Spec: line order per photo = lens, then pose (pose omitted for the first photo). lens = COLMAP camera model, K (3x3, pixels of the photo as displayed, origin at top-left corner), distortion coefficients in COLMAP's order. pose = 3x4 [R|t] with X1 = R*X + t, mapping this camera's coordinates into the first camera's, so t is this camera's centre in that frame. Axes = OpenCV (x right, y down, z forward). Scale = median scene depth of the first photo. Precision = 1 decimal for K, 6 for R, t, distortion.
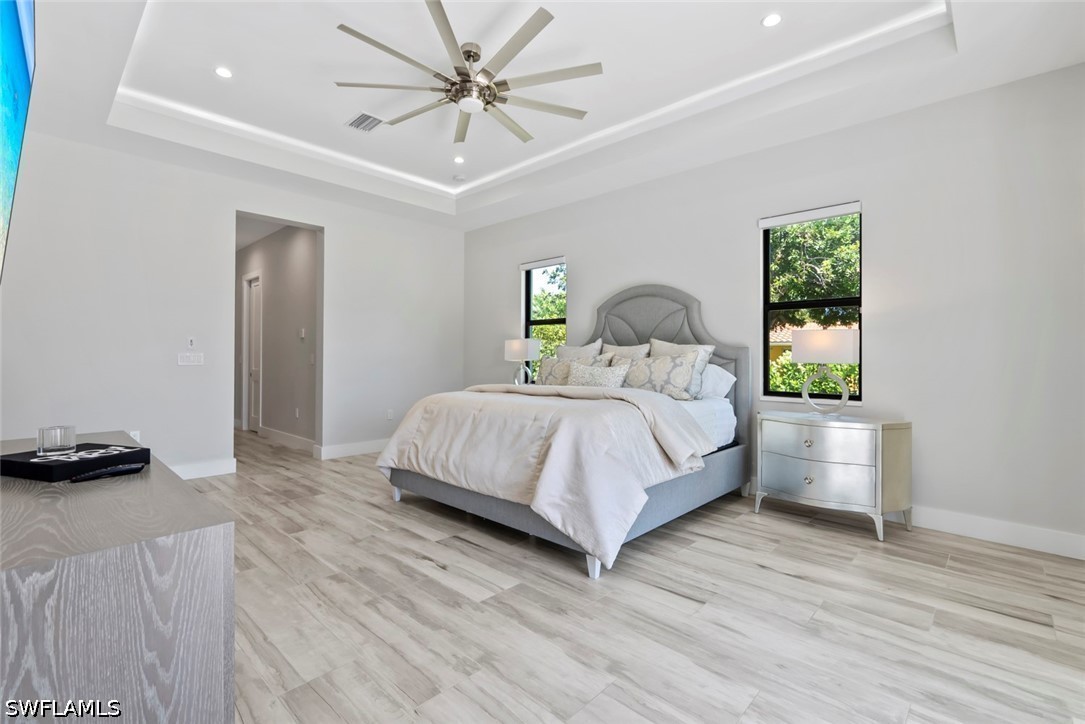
lens RADIAL K [[485.6, 0, 540.6], [0, 485.6, 354.4], [0, 0, 1]] dist [-0.004730, 0.001156]
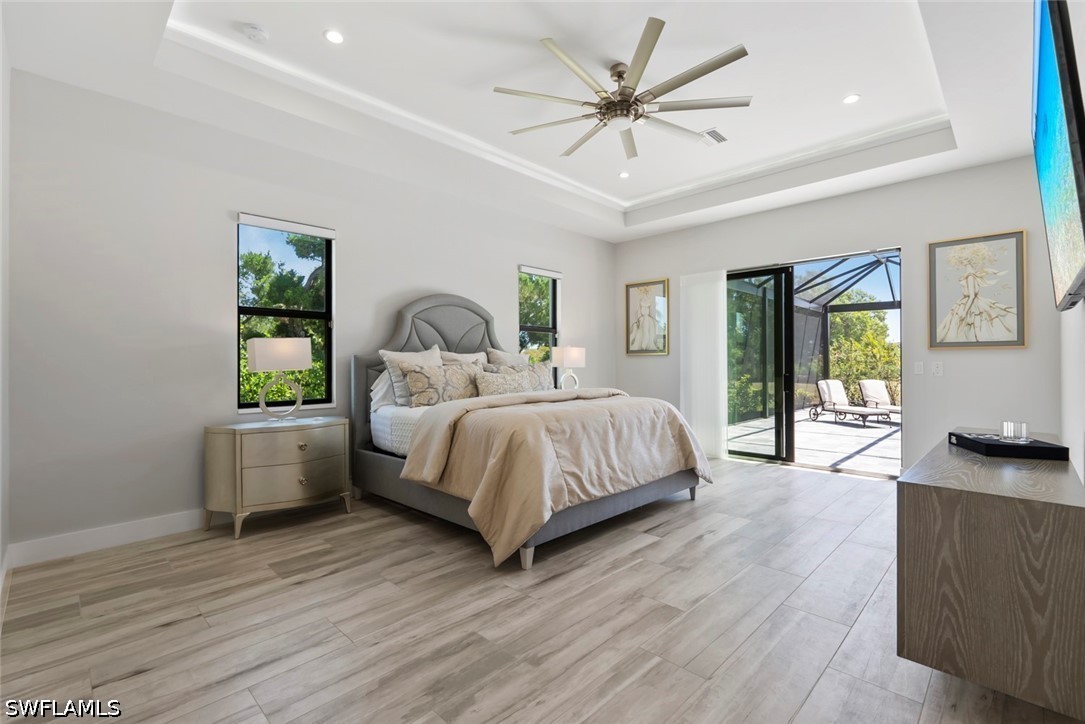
lens RADIAL K [[485.6, 0, 541.1], [0, 485.6, 368.2], [0, 0, 1]] dist [-0.004730, 0.001156]
pose [[0.024591, -0.008160, 0.999664, -1.165147], [-0.001536, 0.999965, 0.008201, 0.005479], [-0.999696, -0.001737, 0.024578, 1.124229]]
